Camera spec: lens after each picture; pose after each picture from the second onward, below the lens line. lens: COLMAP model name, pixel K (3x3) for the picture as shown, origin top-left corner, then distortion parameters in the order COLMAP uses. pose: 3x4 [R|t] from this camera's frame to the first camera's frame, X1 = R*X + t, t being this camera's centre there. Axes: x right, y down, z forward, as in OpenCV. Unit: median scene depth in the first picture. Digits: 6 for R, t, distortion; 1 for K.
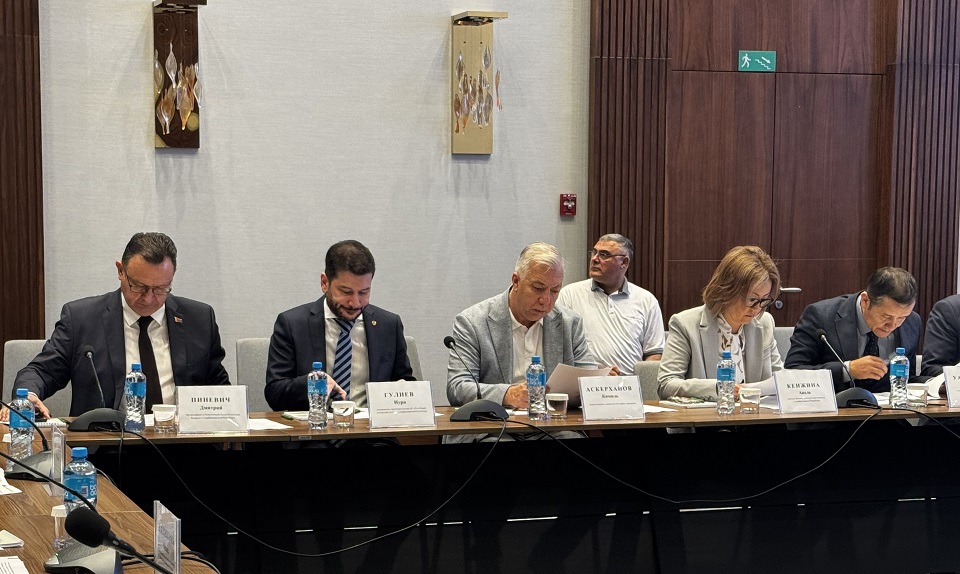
lens RADIAL K [[1780.8, 0, 480.0], [0, 1780.8, 287.0], [0, 0, 1]] dist [0.357537, 0.004065]
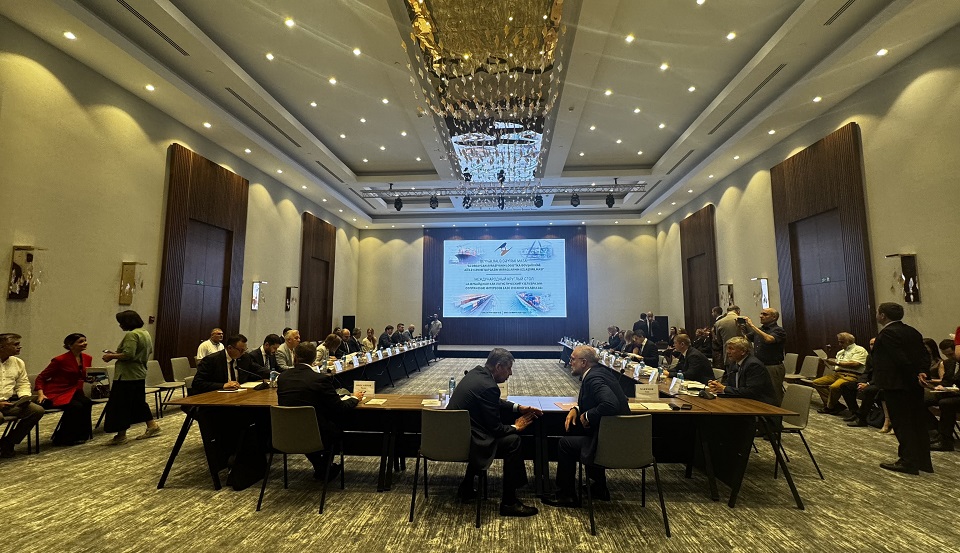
lens RADIAL K [[412.4, 0, 481.4], [0, 412.4, 278.6], [0, 0, 1]] dist [0.001360, 0.000356]
pose [[0.388103, 0.098990, 0.916284, -0.443434], [0.009748, 0.993718, -0.111484, -0.029080], [-0.921564, 0.052199, 0.384700, 0.099840]]
